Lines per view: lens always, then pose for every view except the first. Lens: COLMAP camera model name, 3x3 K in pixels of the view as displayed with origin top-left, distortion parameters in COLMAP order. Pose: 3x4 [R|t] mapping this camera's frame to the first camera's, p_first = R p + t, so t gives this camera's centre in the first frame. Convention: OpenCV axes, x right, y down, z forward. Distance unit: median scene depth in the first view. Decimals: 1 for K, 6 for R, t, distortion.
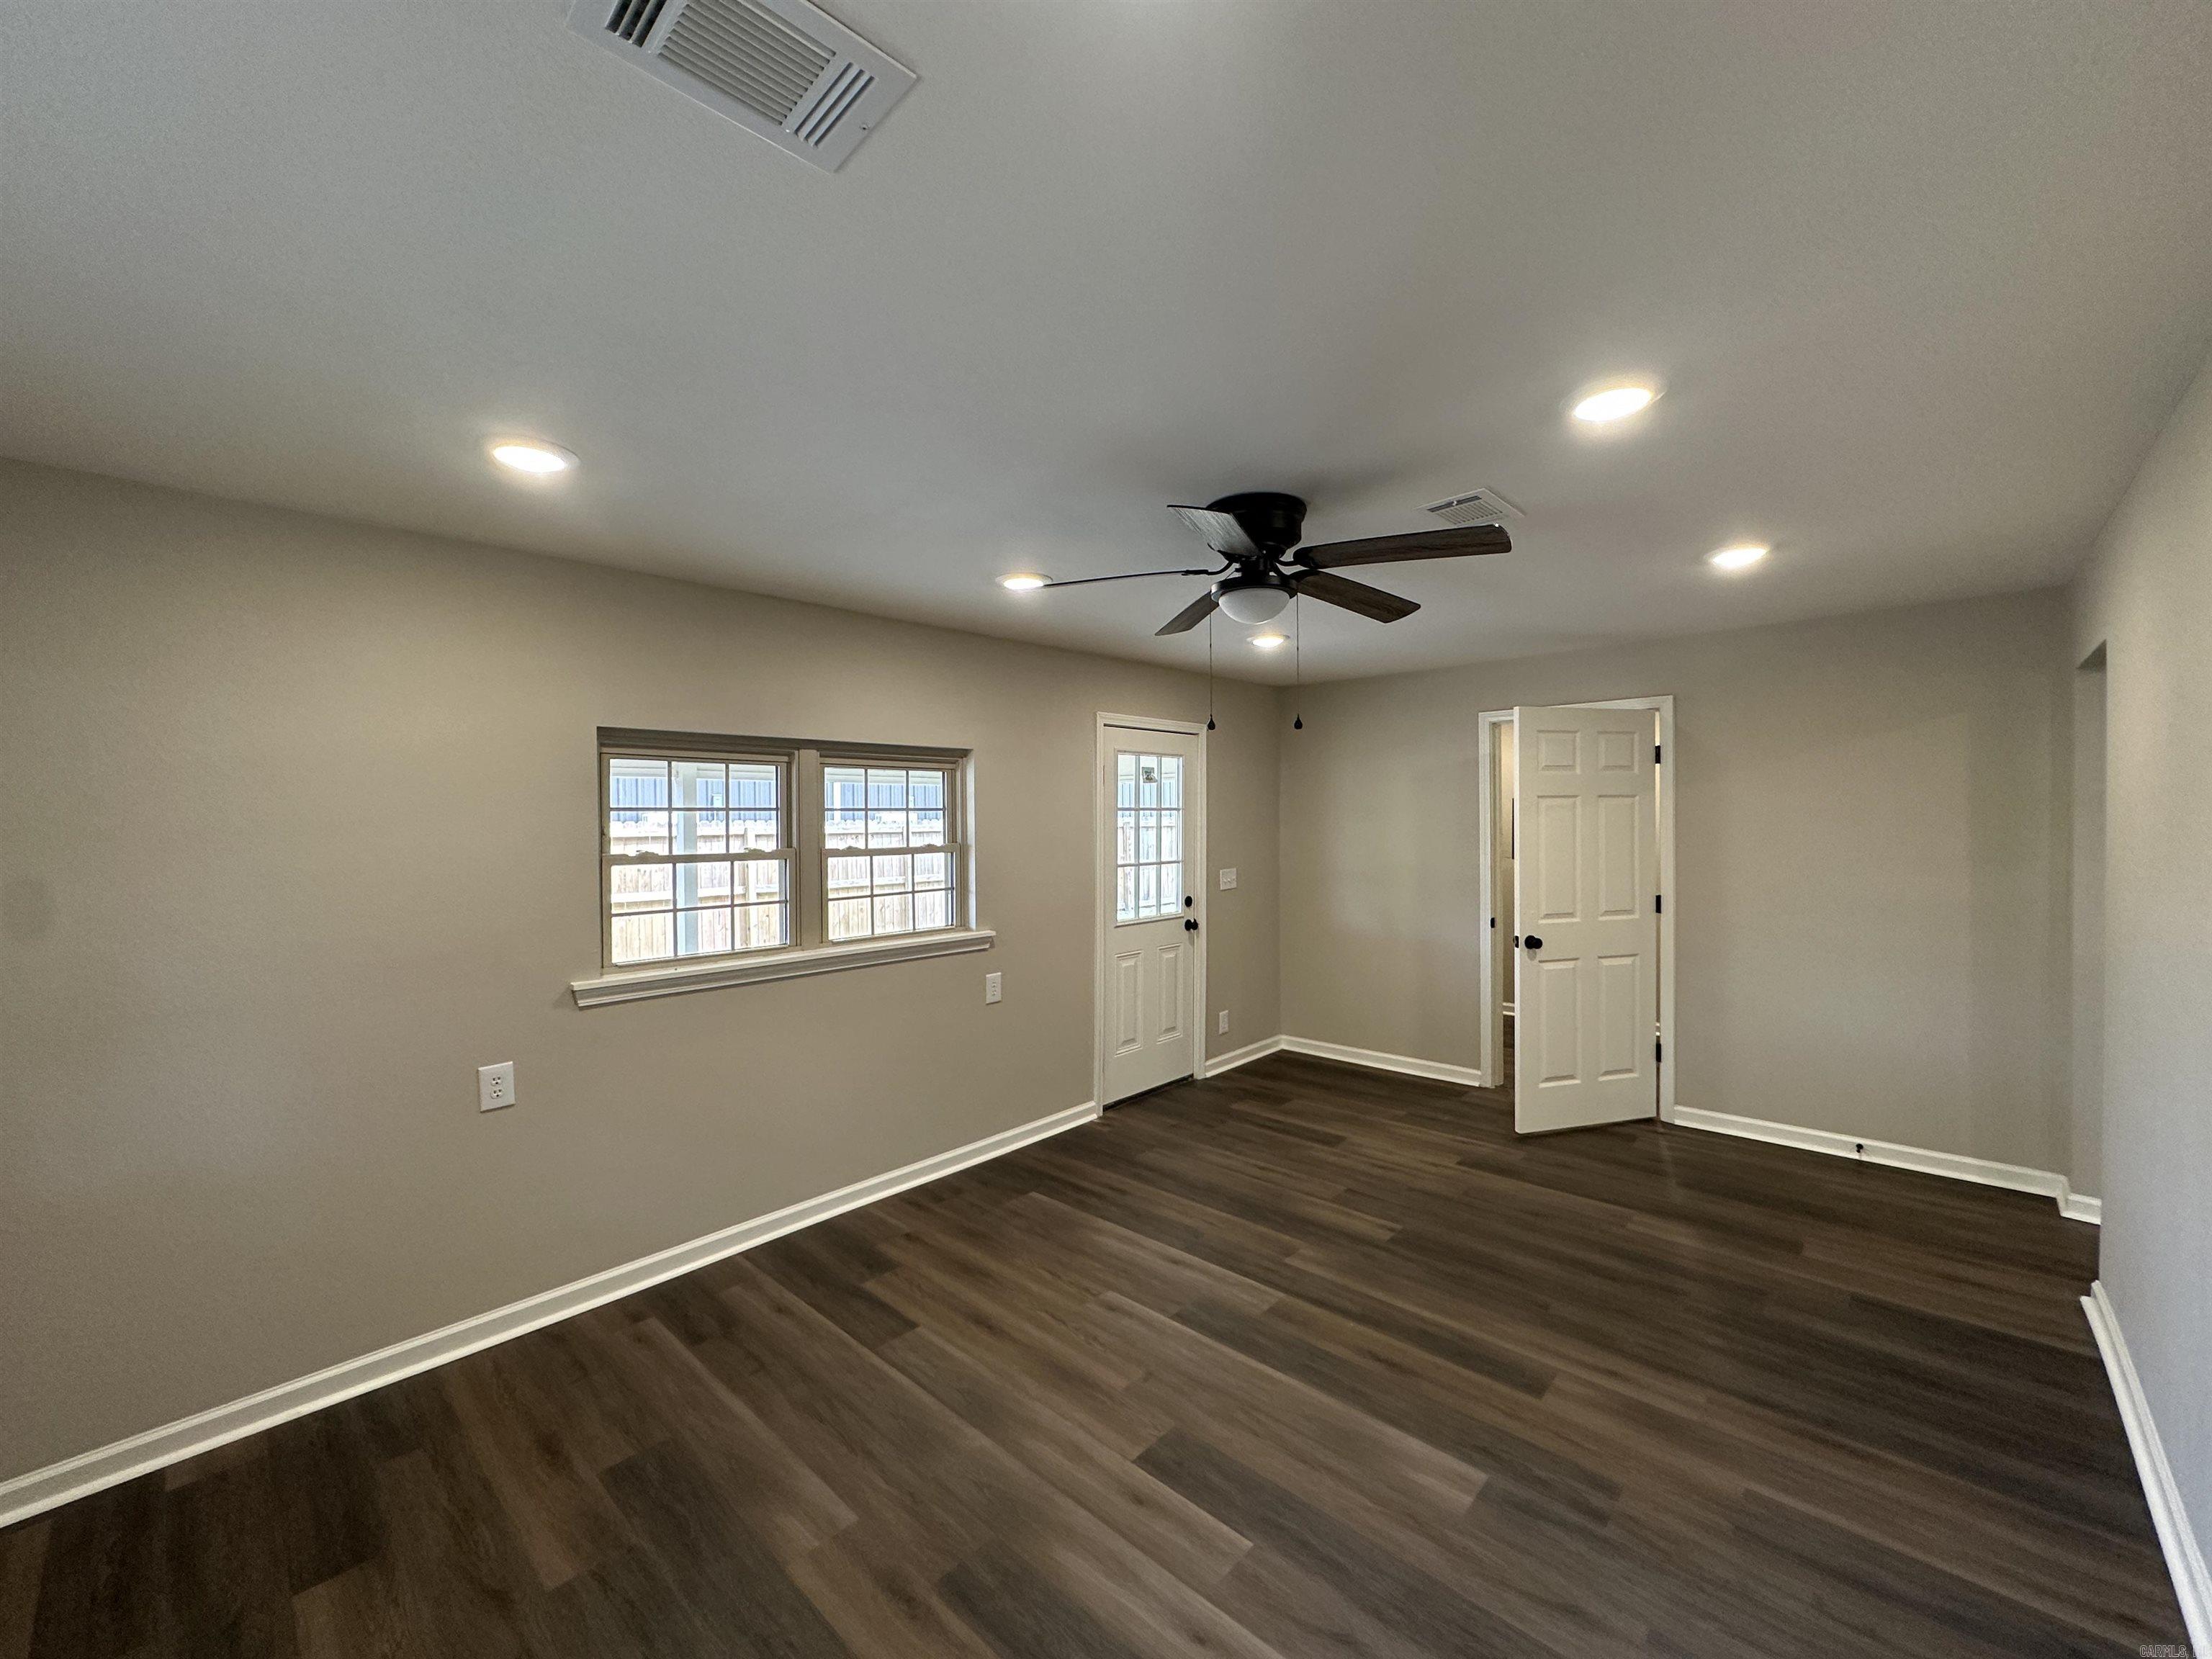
lens RADIAL K [[882.5, 0, 1107.8], [0, 882.5, 828.8], [0, 0, 1]] dist [-0.005064, 0.000712]
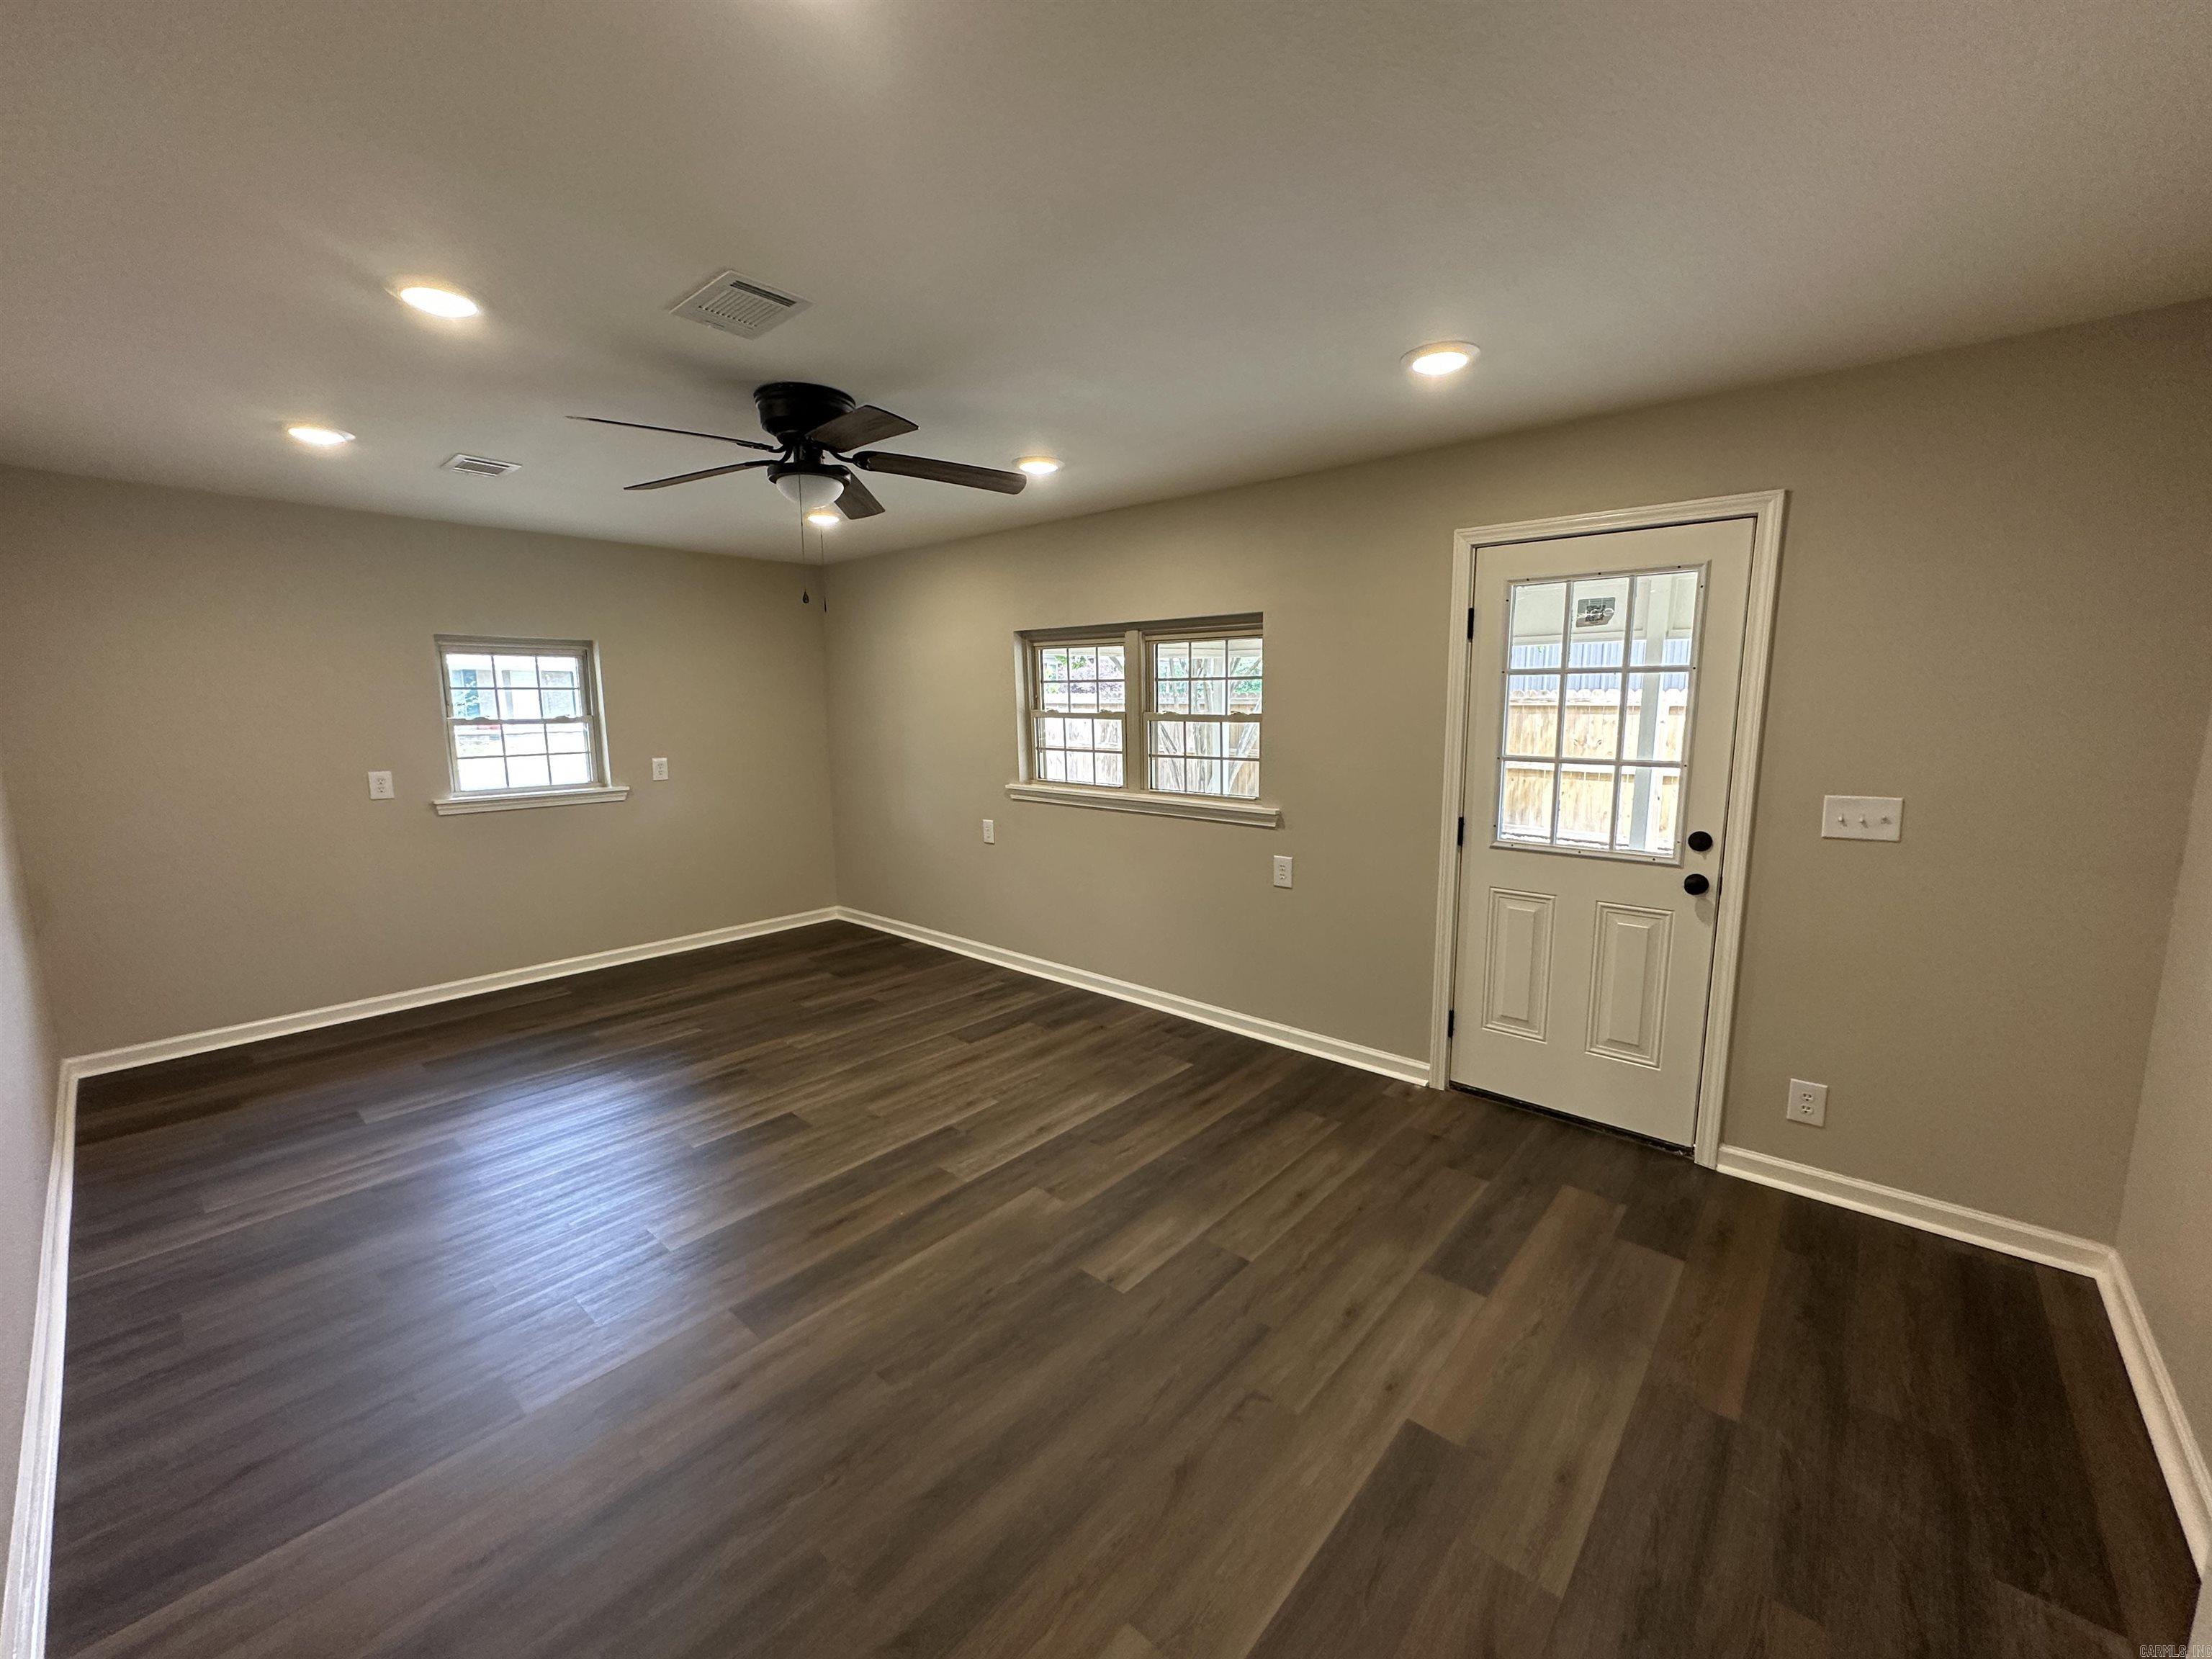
lens RADIAL K [[882.5, 0, 1099.1], [0, 882.5, 828.9], [0, 0, 1]] dist [-0.005064, 0.000712]
pose [[0.021054, 0.165365, -0.986008, 0.905800], [-0.001514, 0.986230, 0.165370, -0.020956], [0.999777, -0.001989, 0.021015, 0.916744]]
